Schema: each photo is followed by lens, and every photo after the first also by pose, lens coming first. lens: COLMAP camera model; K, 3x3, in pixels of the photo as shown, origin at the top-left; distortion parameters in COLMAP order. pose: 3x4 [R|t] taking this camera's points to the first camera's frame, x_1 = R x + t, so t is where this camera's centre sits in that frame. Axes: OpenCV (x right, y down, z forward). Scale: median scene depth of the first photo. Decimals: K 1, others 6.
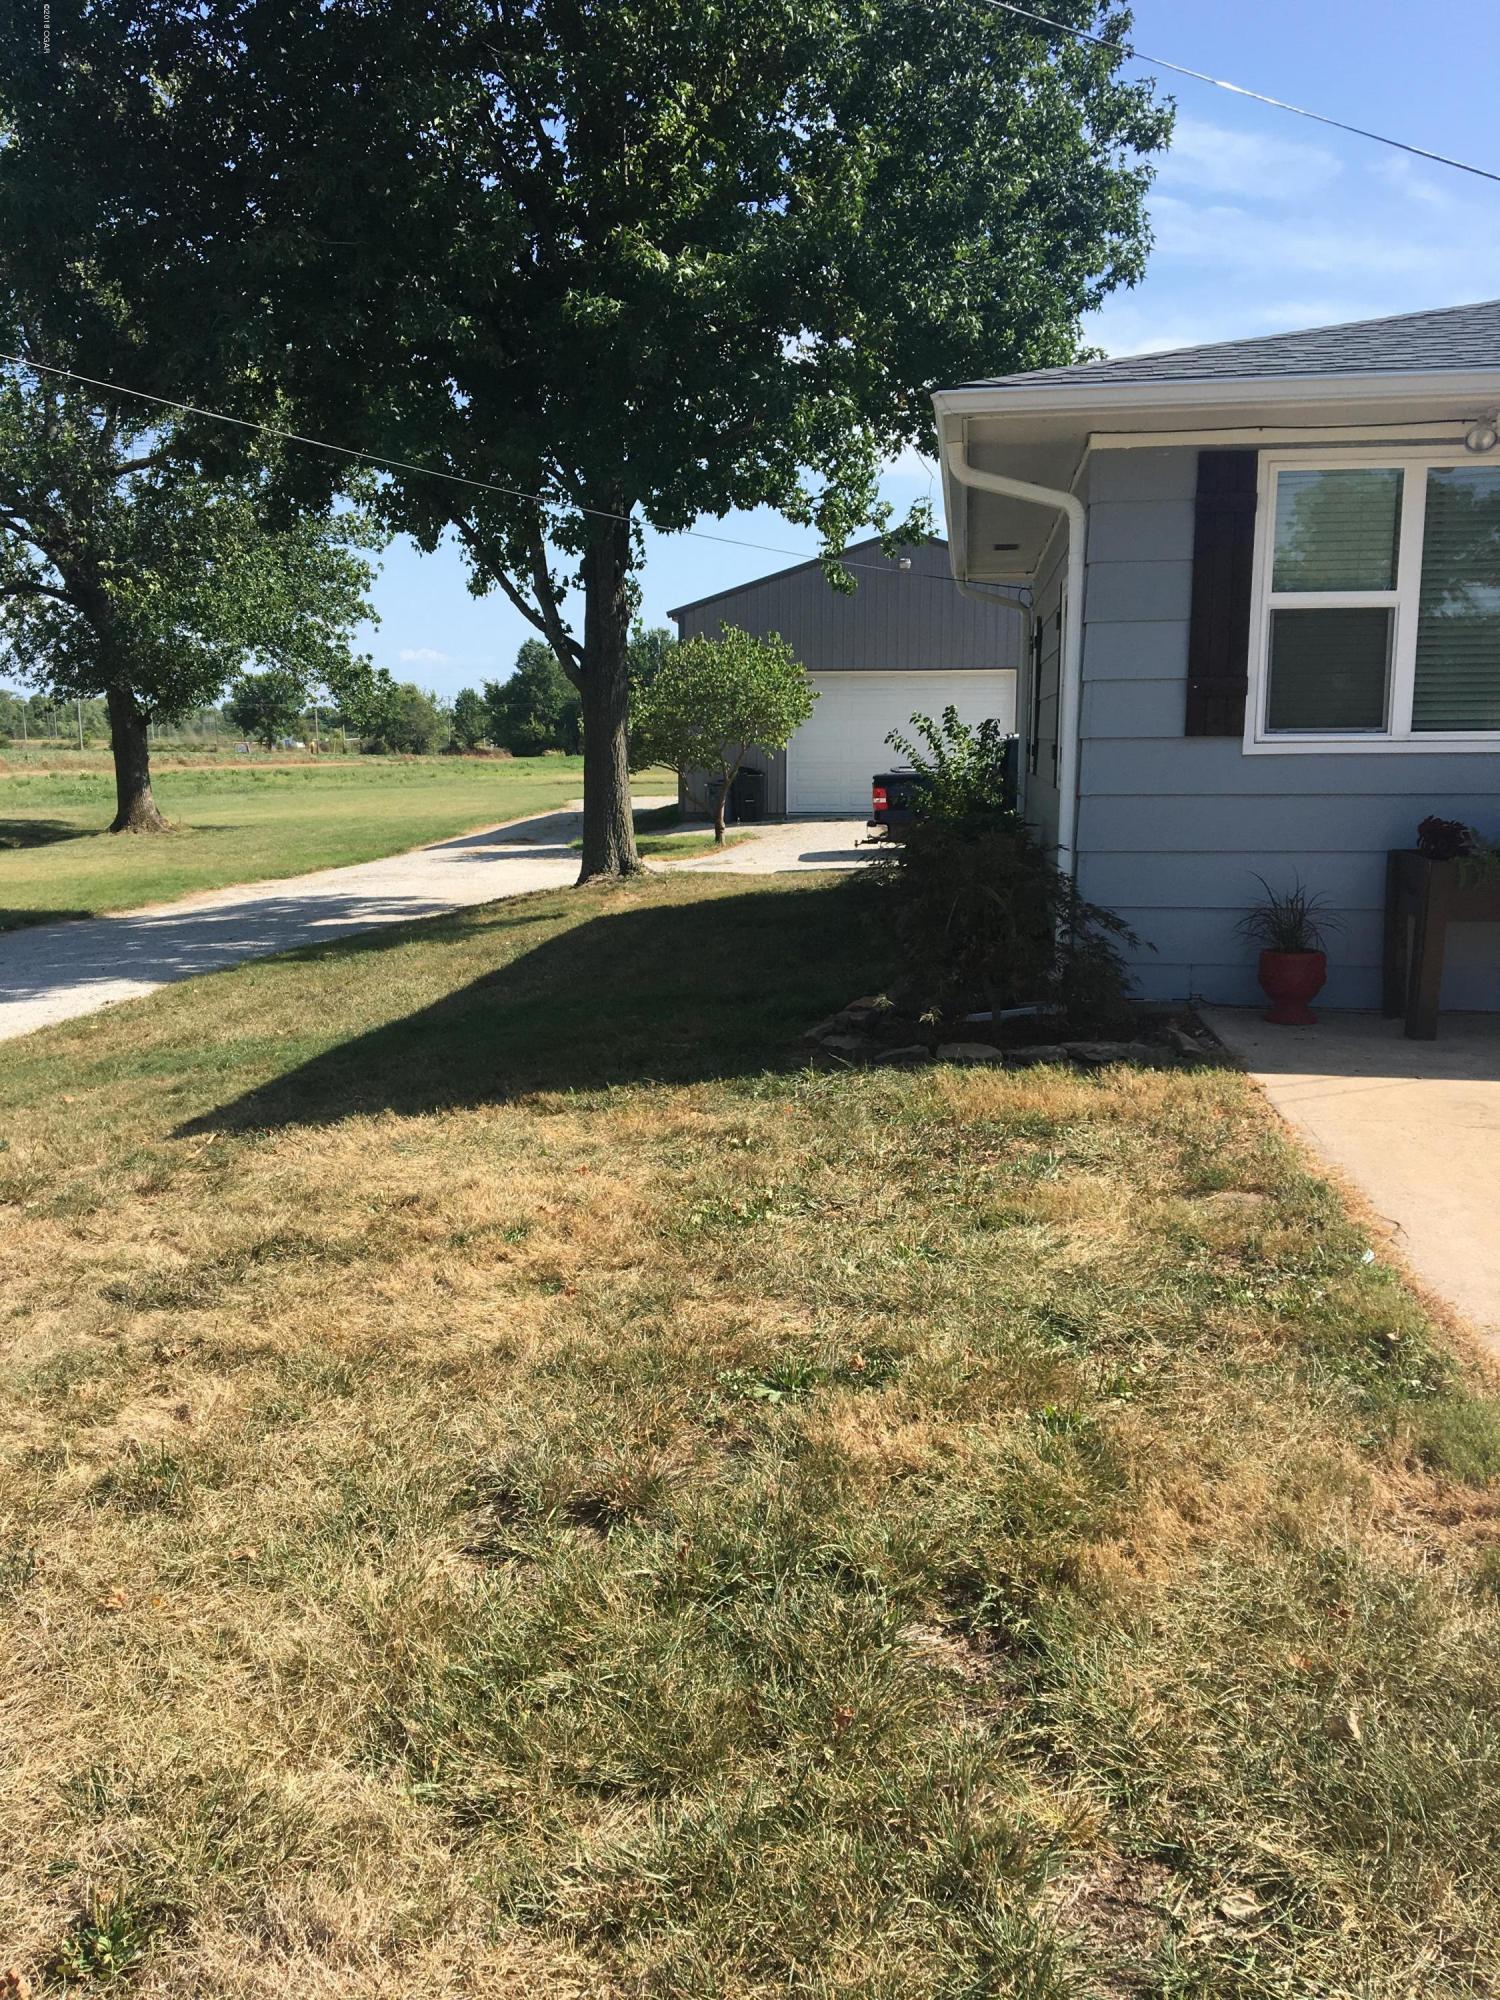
lens RADIAL K [[1687.5, 0, 757.8], [0, 1687.5, 997.7], [0, 0, 1]] dist [0.102087, -0.175914]
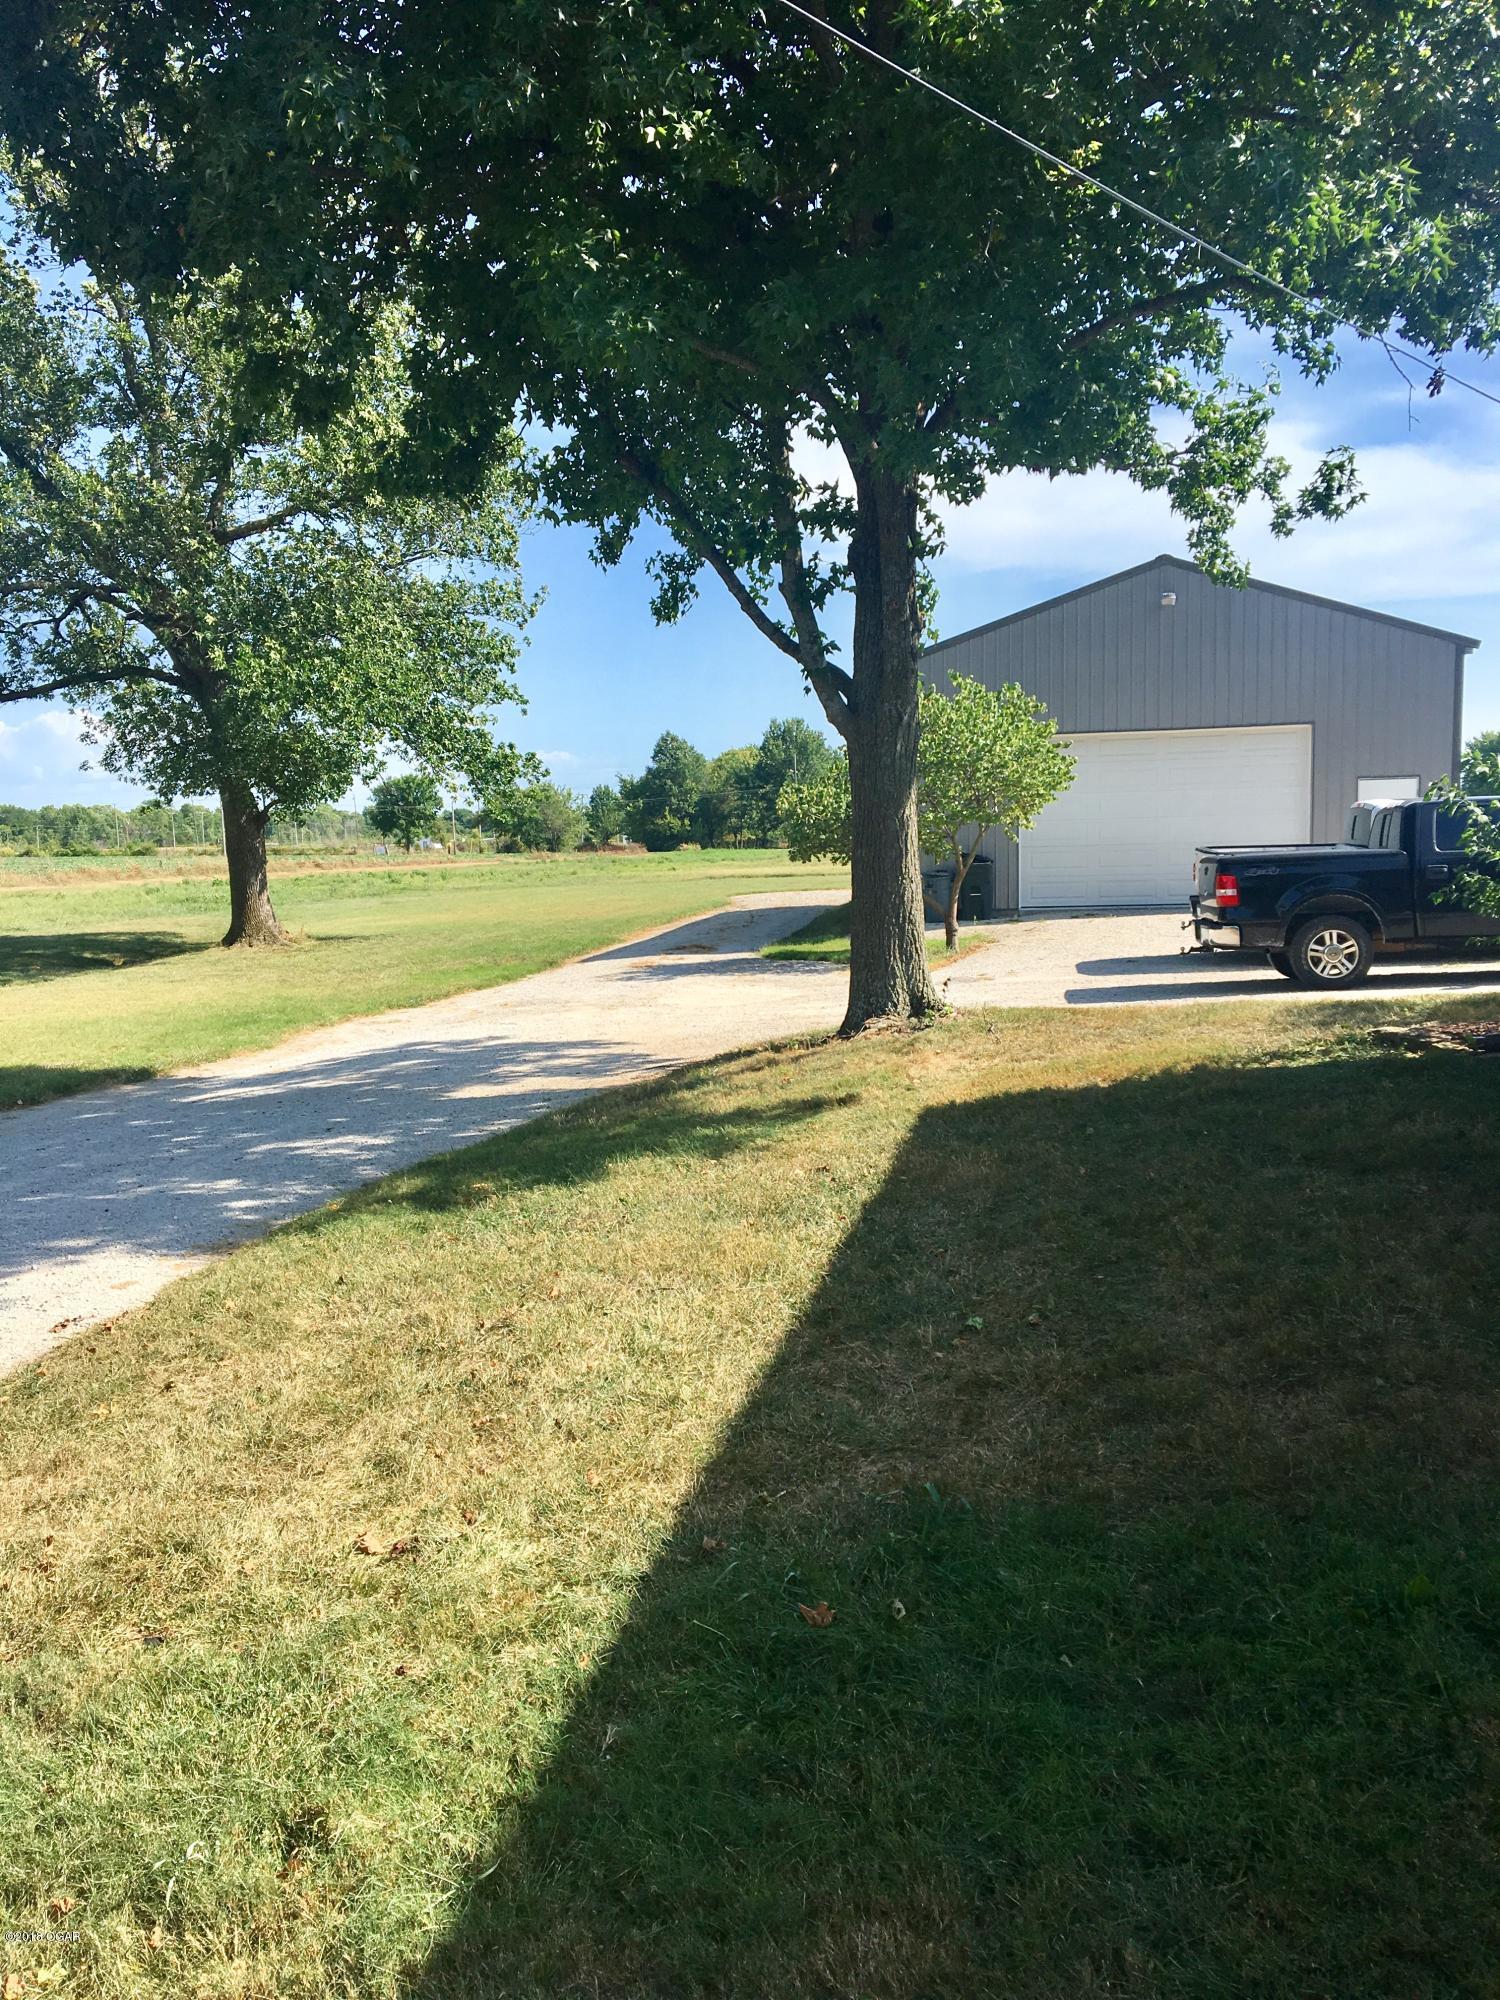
lens RADIAL K [[1687.5, 0, 757.8], [0, 1687.5, 997.7], [0, 0, 1]] dist [0.102087, -0.175914]
pose [[0.996996, -0.015875, -0.075804, -0.041980], [0.011824, 0.998493, -0.053594, -0.021086], [0.076541, 0.052537, 0.995681, 0.158735]]
